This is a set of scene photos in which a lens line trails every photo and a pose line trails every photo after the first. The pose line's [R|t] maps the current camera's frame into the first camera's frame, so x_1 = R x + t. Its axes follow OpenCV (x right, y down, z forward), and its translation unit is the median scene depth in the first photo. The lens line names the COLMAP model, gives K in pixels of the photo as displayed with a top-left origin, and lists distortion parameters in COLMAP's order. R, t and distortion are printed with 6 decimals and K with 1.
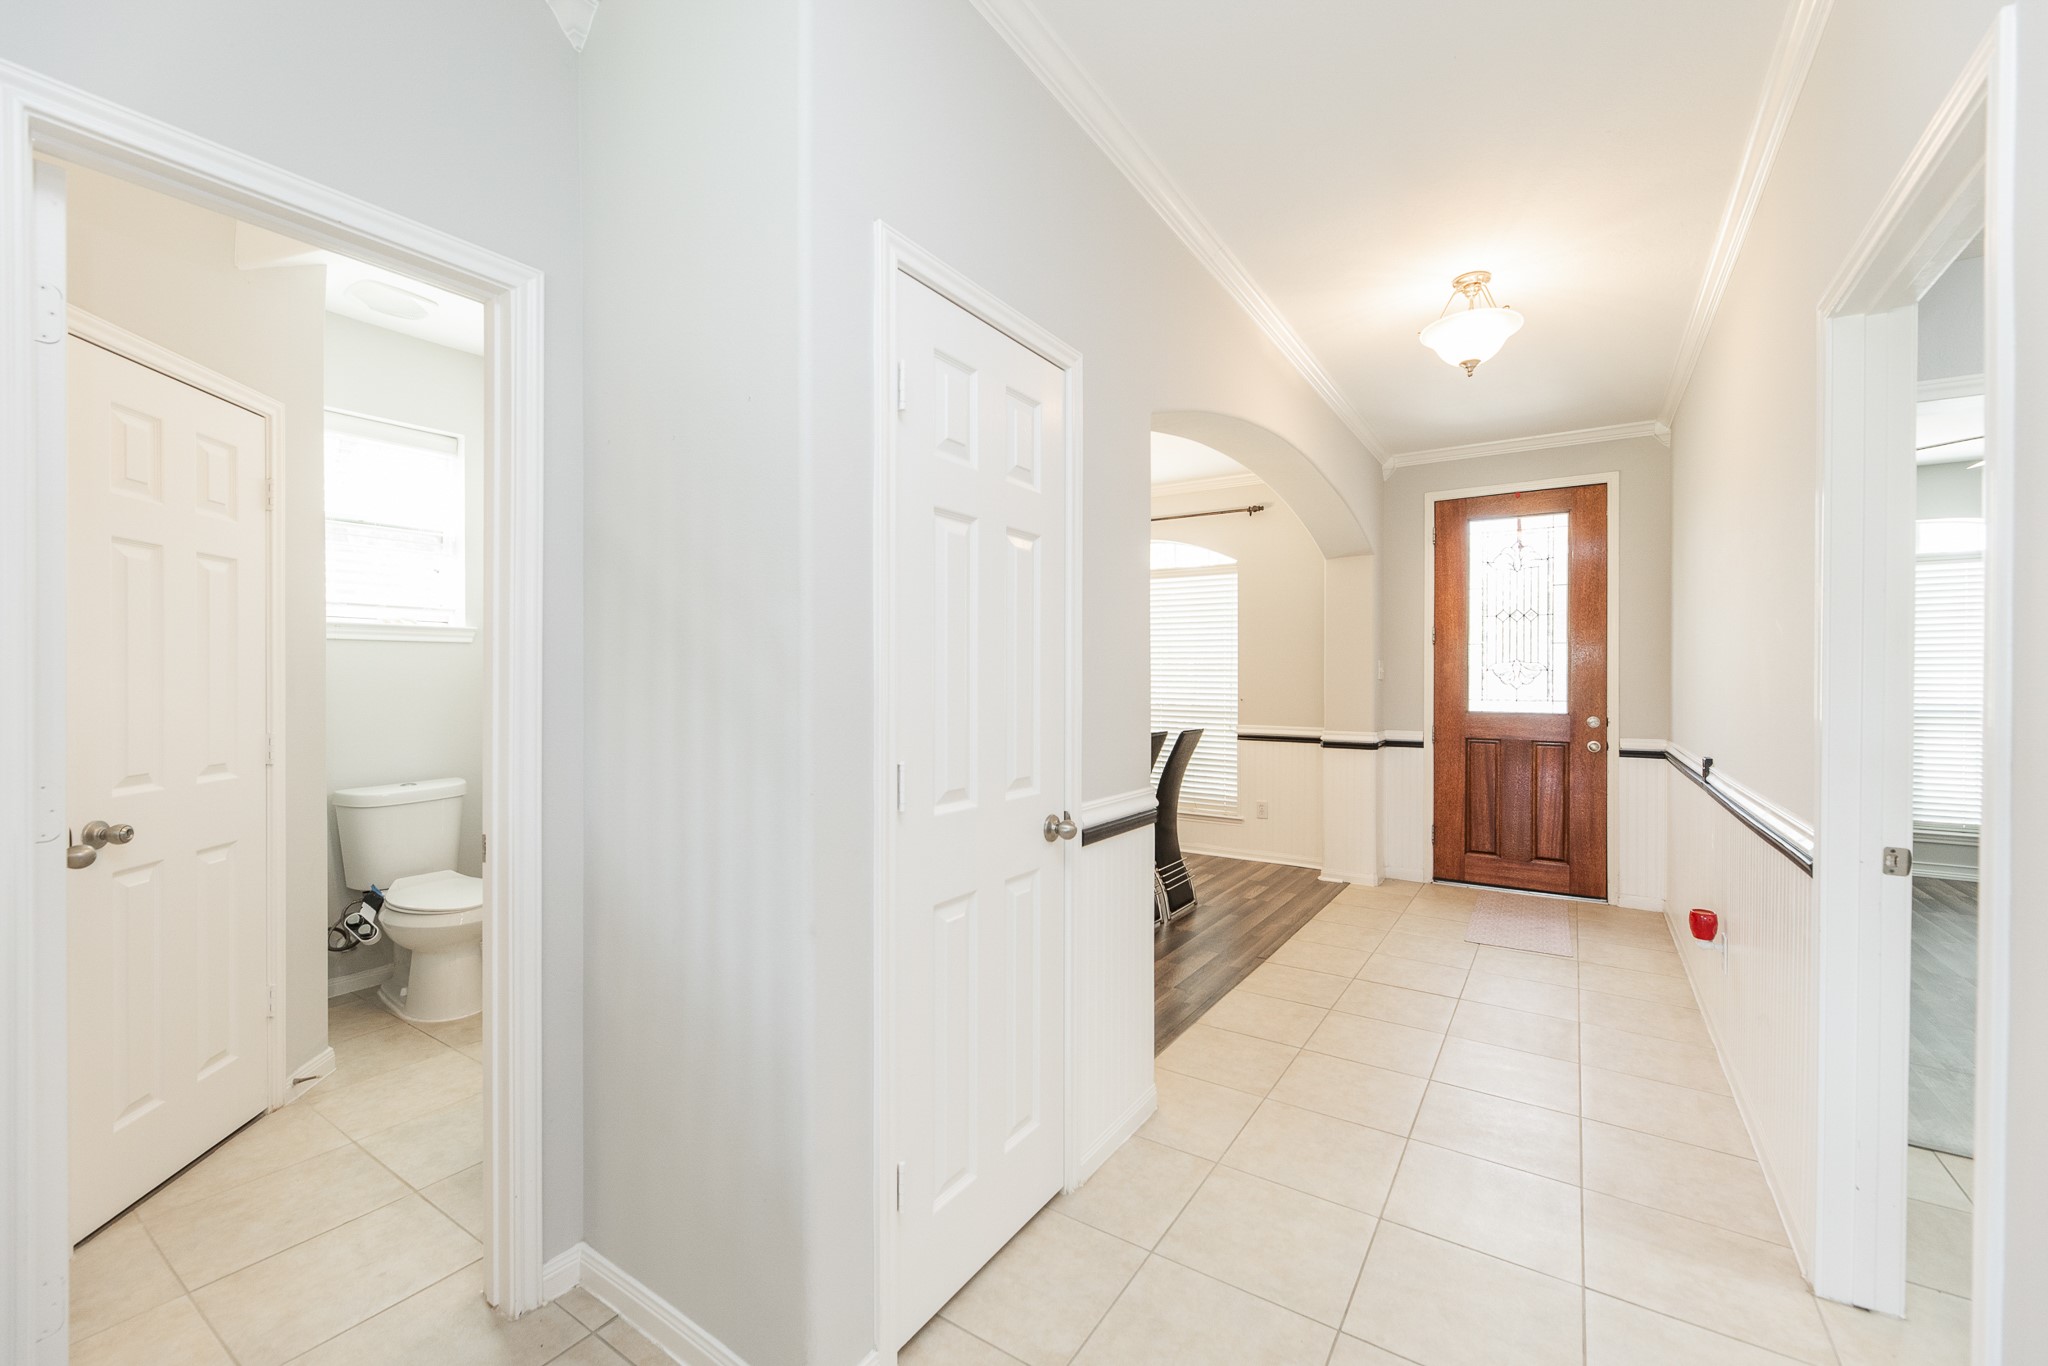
lens RADIAL K [[823.2, 0, 1038.3], [0, 823.2, 681.9], [0, 0, 1]] dist [-0.006549, 0.000741]
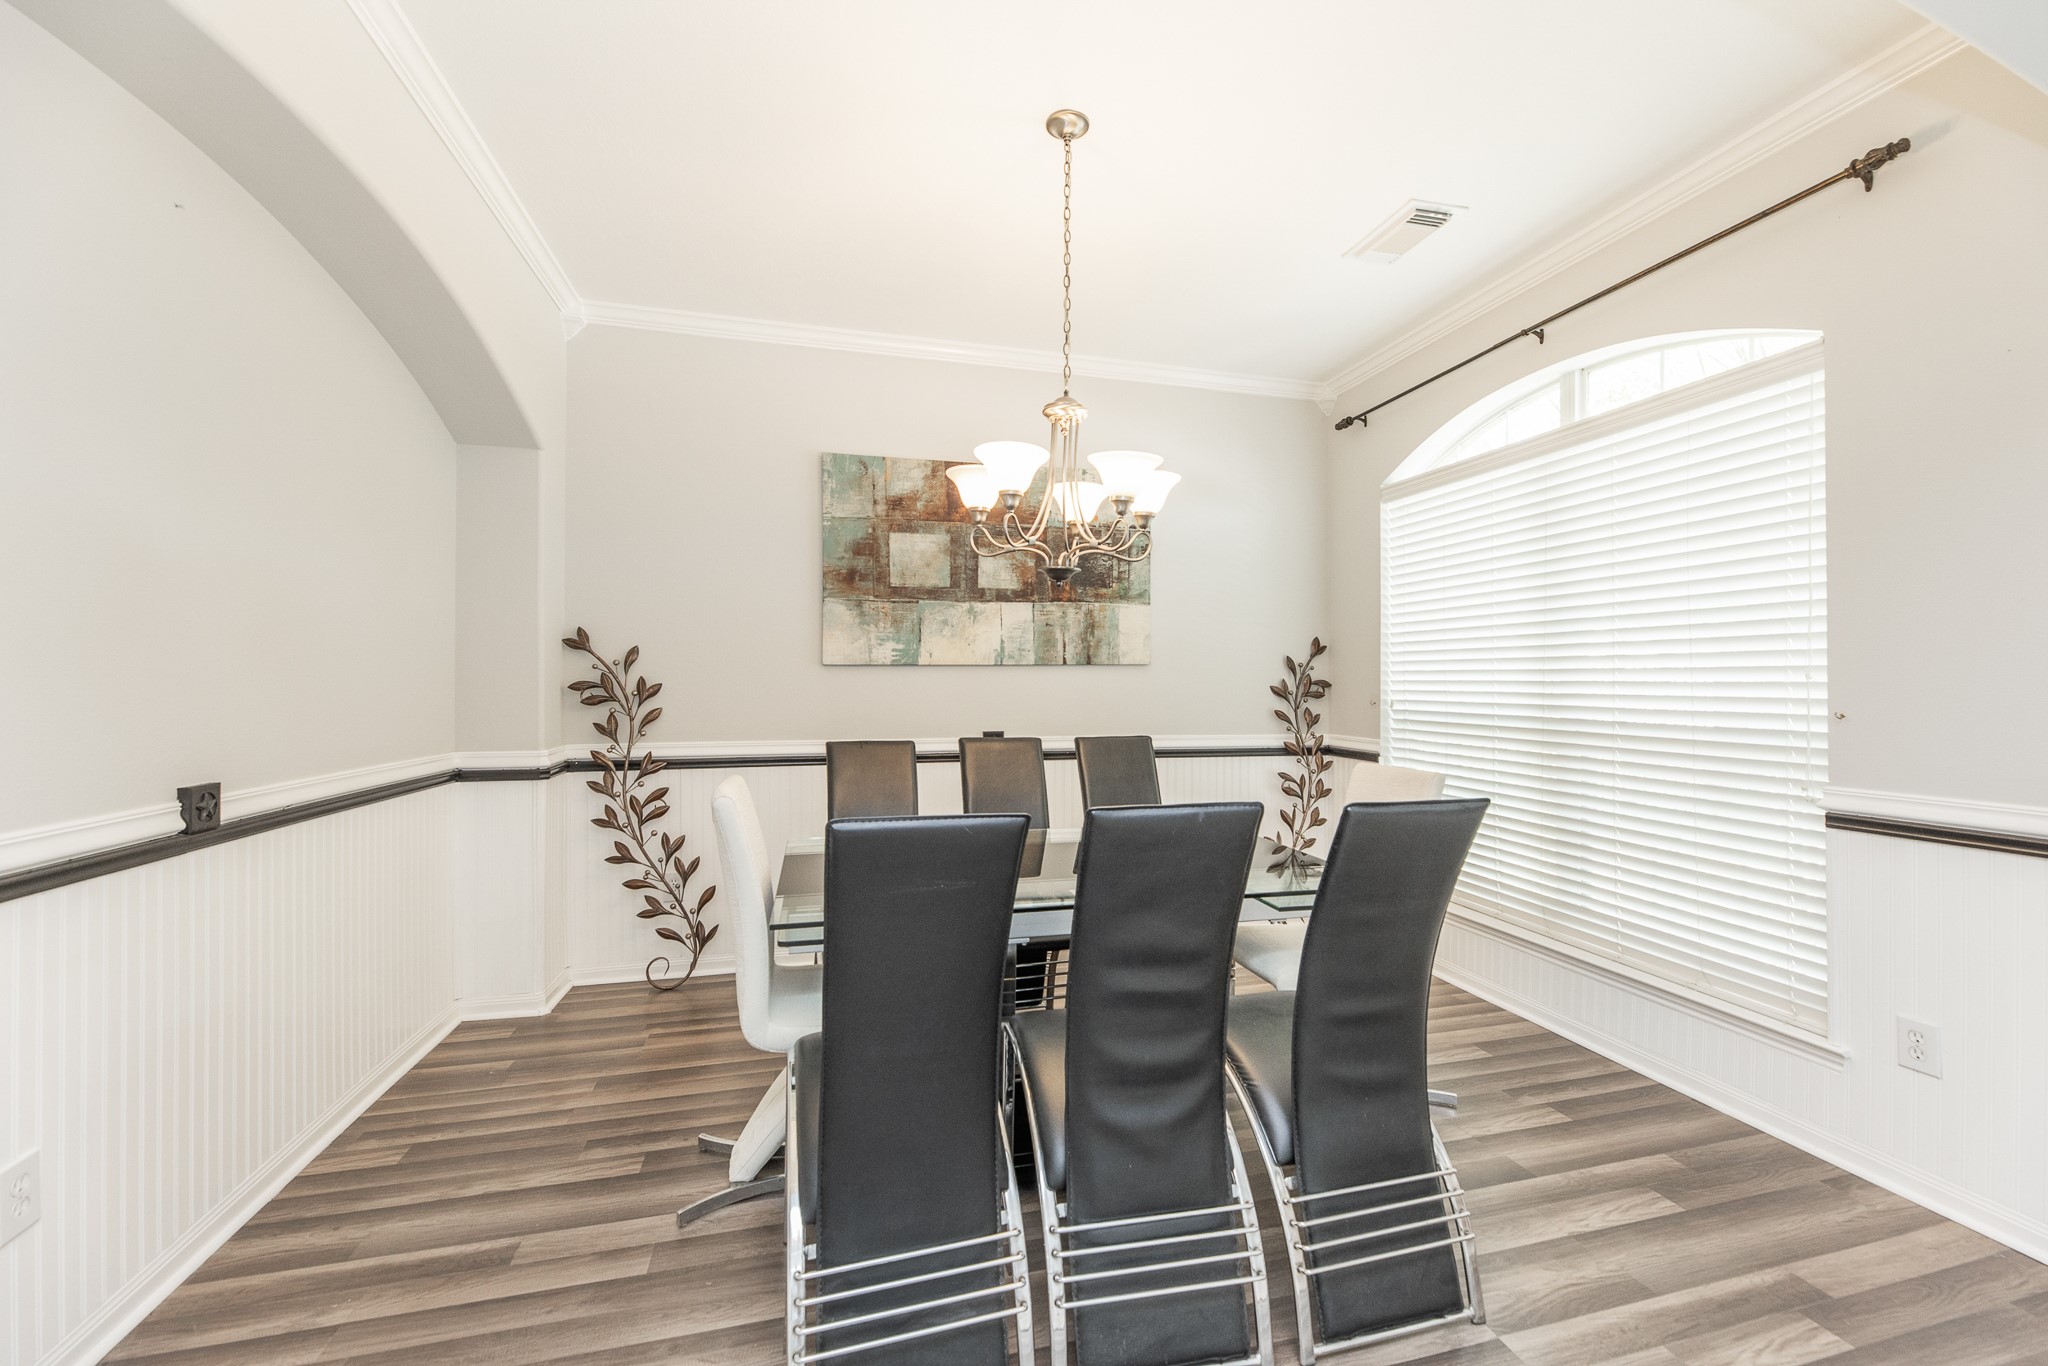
lens RADIAL K [[823.2, 0, 1037.4], [0, 823.2, 680.6], [0, 0, 1]] dist [-0.006549, 0.000741]
pose [[0.745658, -0.004838, -0.666311, 0.261867], [-0.001691, 0.999957, -0.009153, 0.011942], [0.666327, 0.007952, 0.745617, 0.589649]]
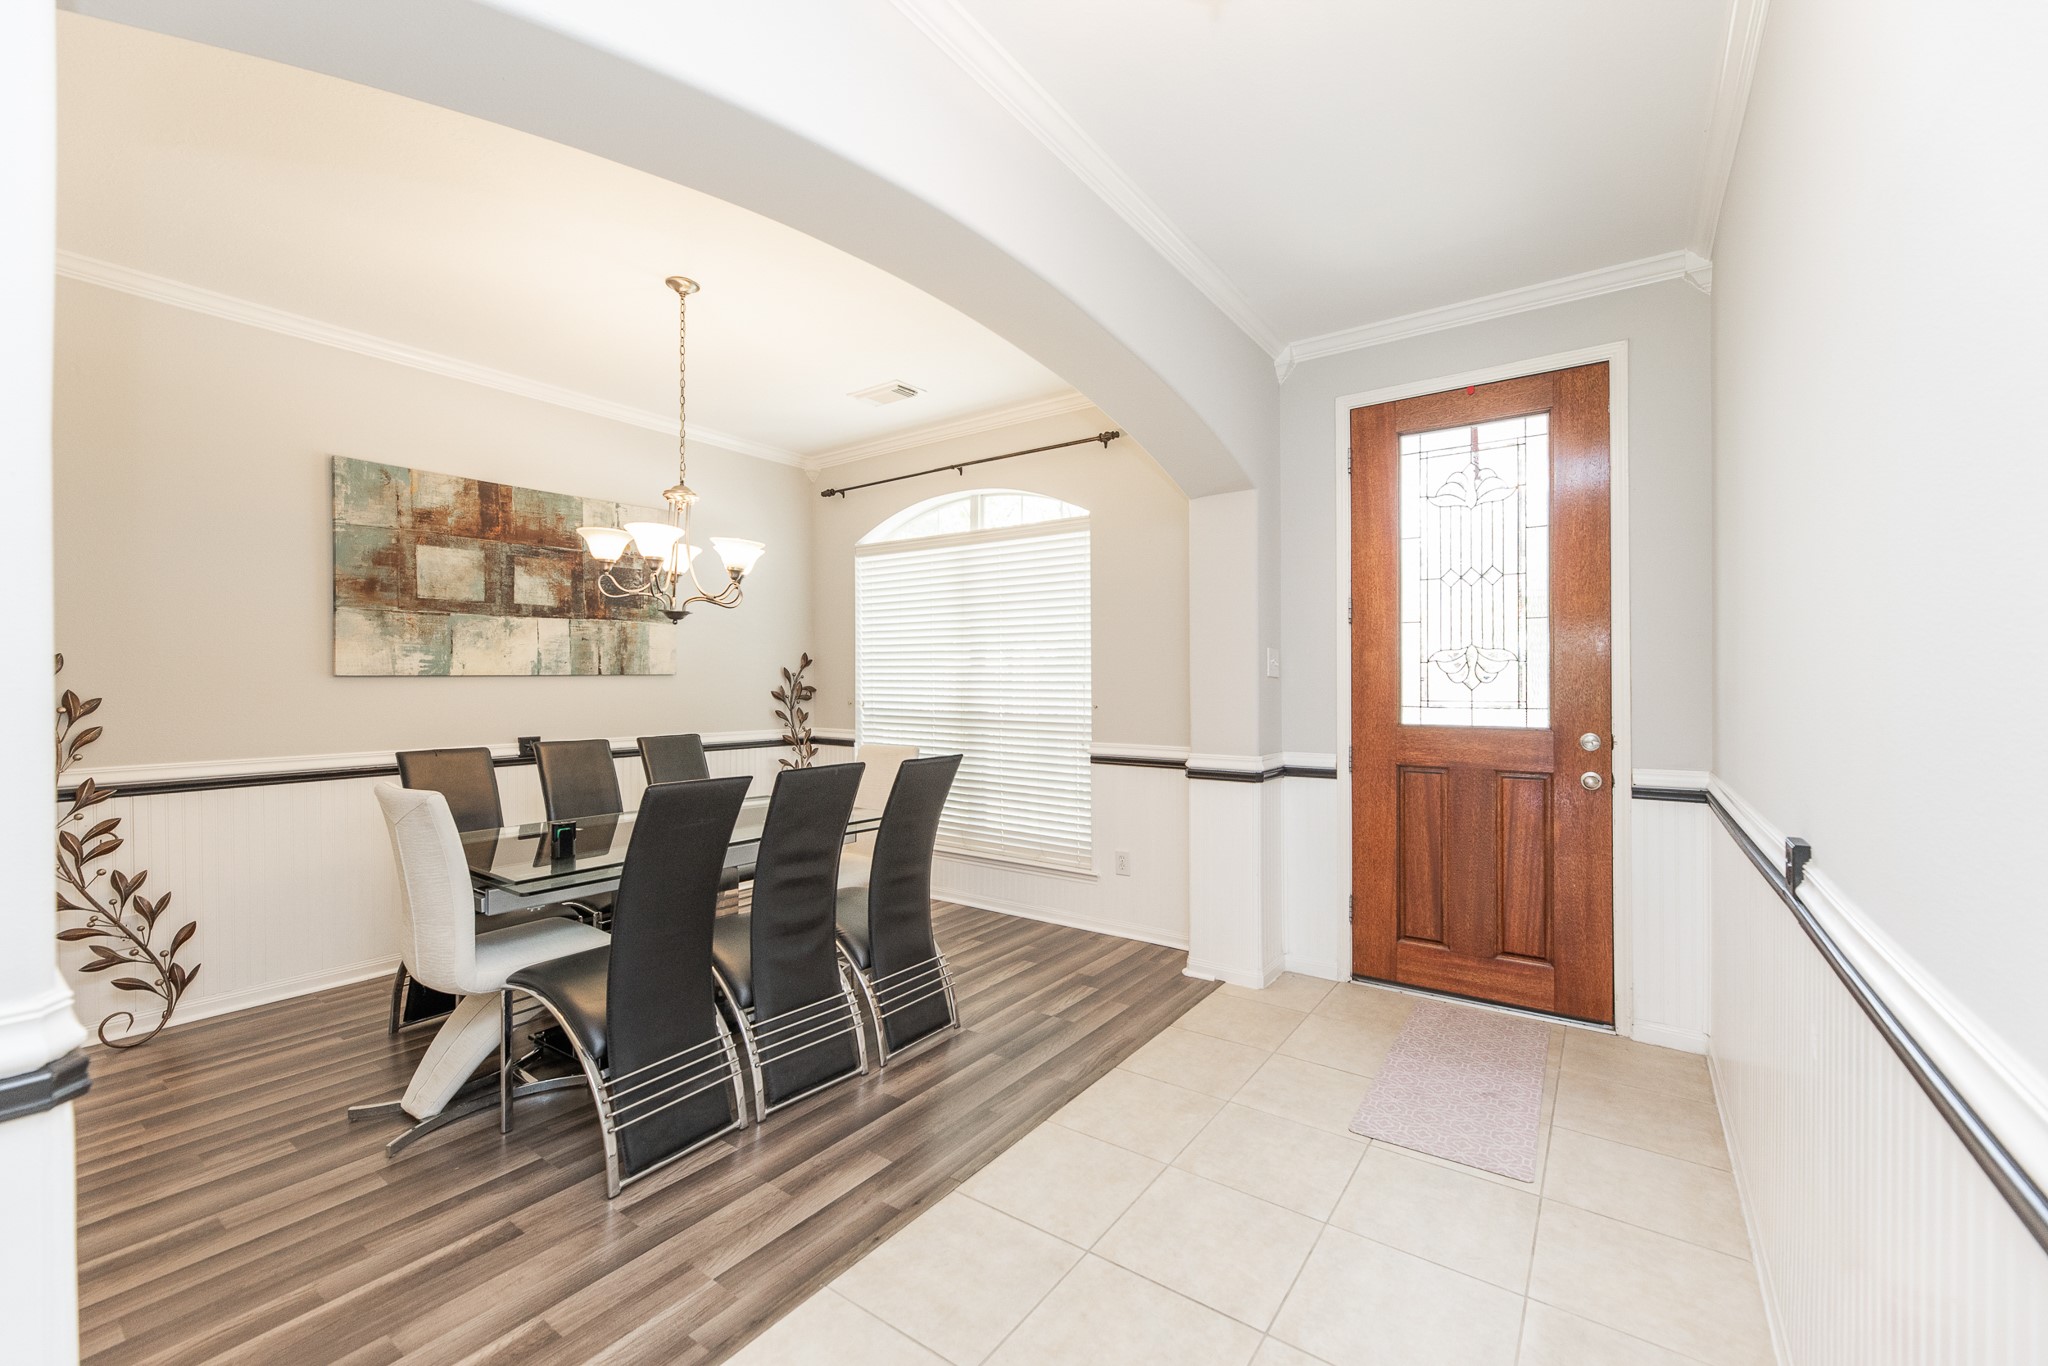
lens RADIAL K [[823.2, 0, 1038.5], [0, 823.2, 680.4], [0, 0, 1]] dist [-0.006549, 0.000741]
pose [[0.999344, -0.005512, -0.035787, 0.260869], [0.005364, 0.999977, -0.004239, 0.001985], [0.035809, 0.004044, 0.999350, 0.335876]]
